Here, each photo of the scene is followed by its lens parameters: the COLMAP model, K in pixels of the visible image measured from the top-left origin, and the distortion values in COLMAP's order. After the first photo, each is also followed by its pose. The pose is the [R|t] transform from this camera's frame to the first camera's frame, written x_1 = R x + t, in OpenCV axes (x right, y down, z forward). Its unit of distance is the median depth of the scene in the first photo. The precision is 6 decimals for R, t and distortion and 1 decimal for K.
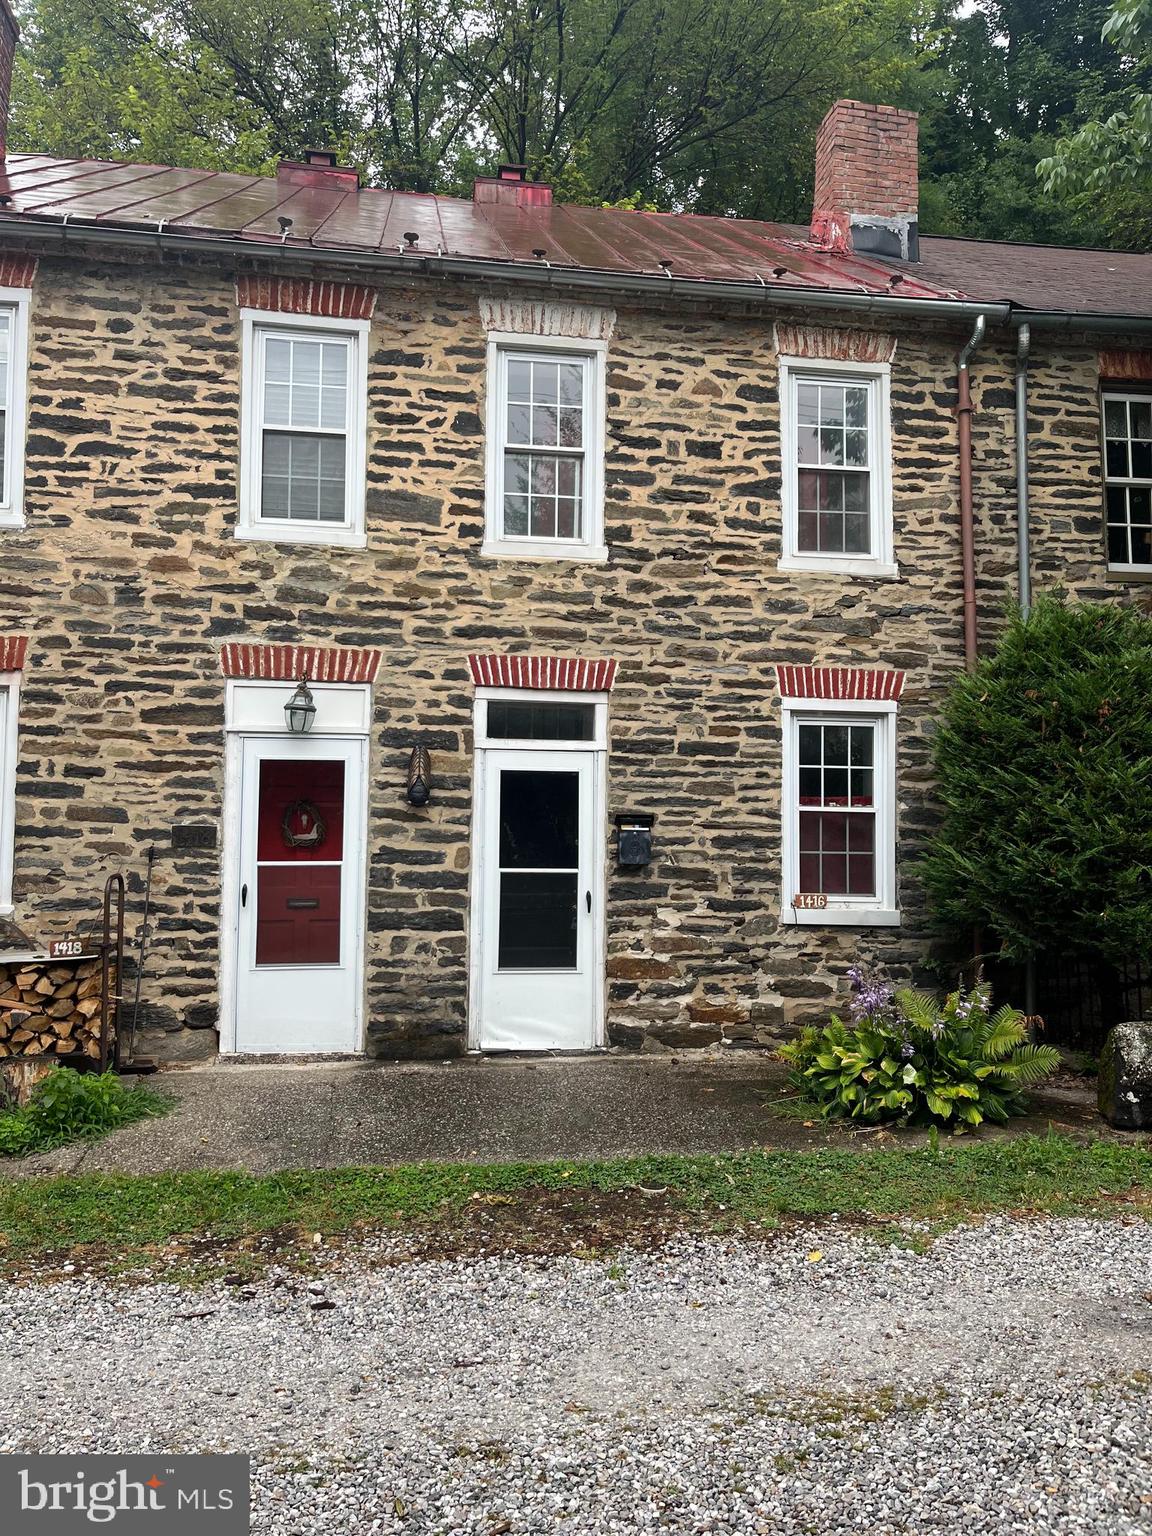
lens RADIAL K [[1155.5, 0, 576.4], [0, 1155.5, 765.1], [0, 0, 1]] dist [0.038831, -0.017507]
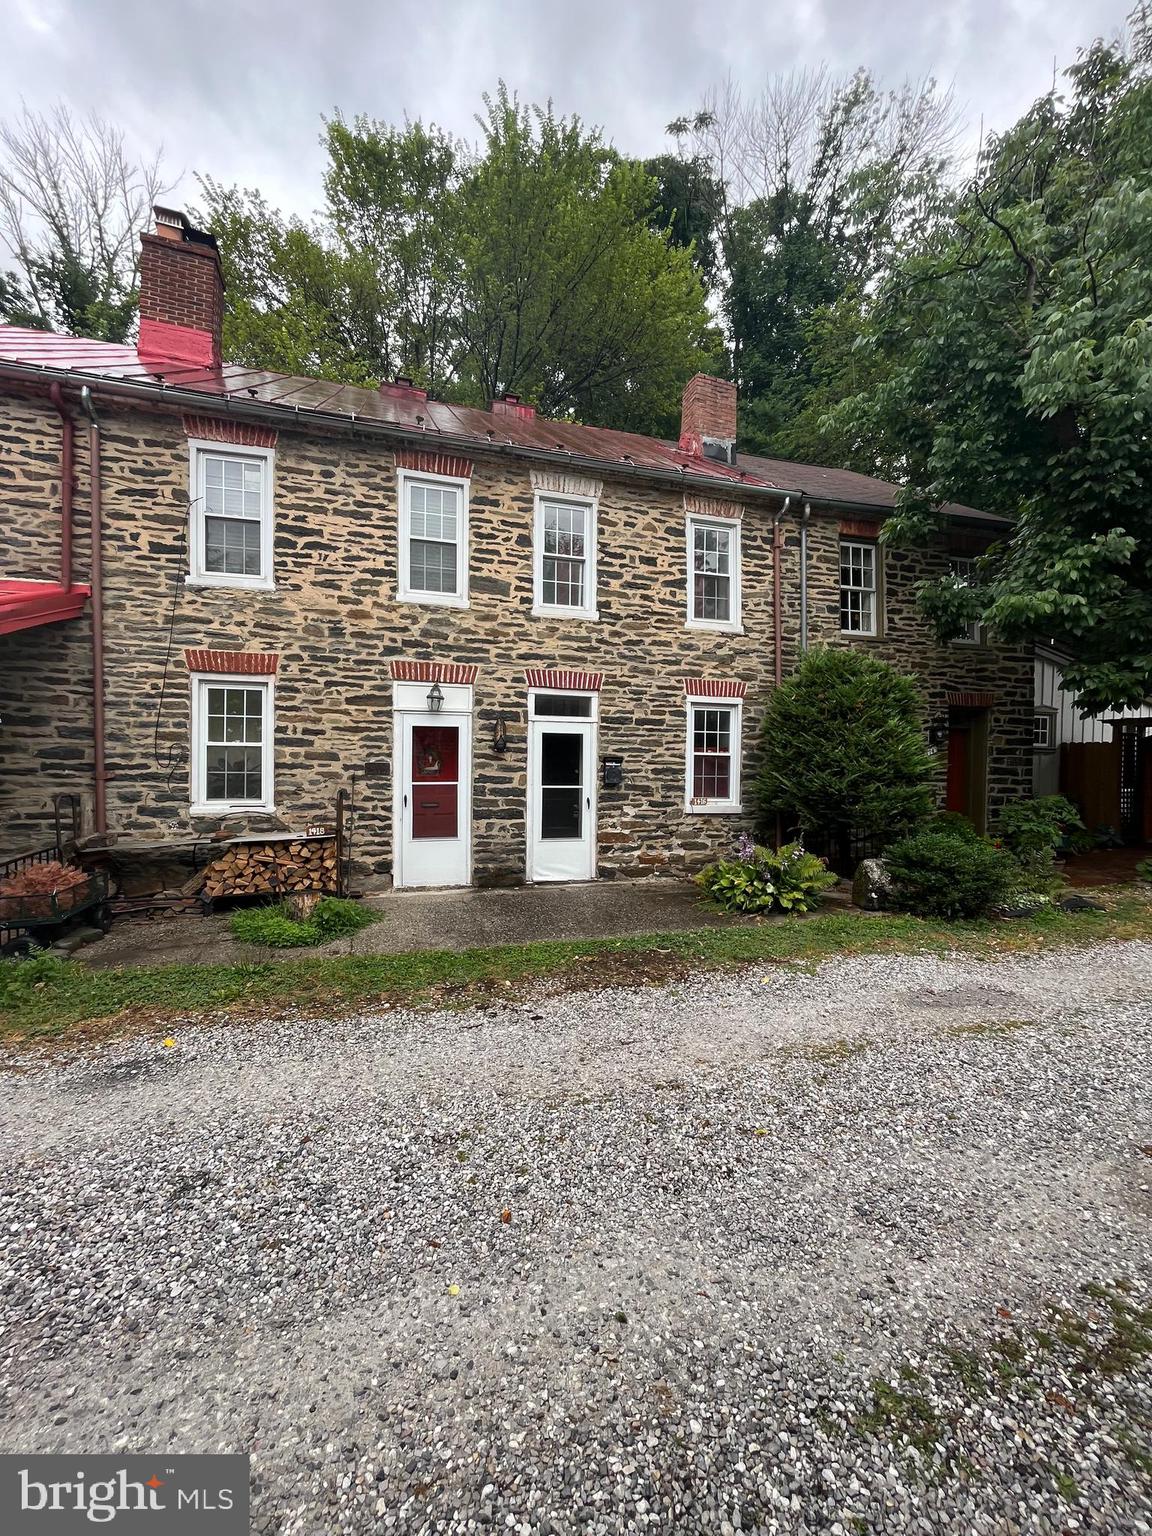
lens RADIAL K [[613.7, 0, 575.8], [0, 613.7, 771.8], [0, 0, 1]] dist [-0.000343, 0.000095]
pose [[0.990411, -0.001834, 0.138138, -0.148852], [-0.008137, 0.997402, 0.071581, -0.003806], [-0.137910, -0.072019, 0.987823, 0.017528]]
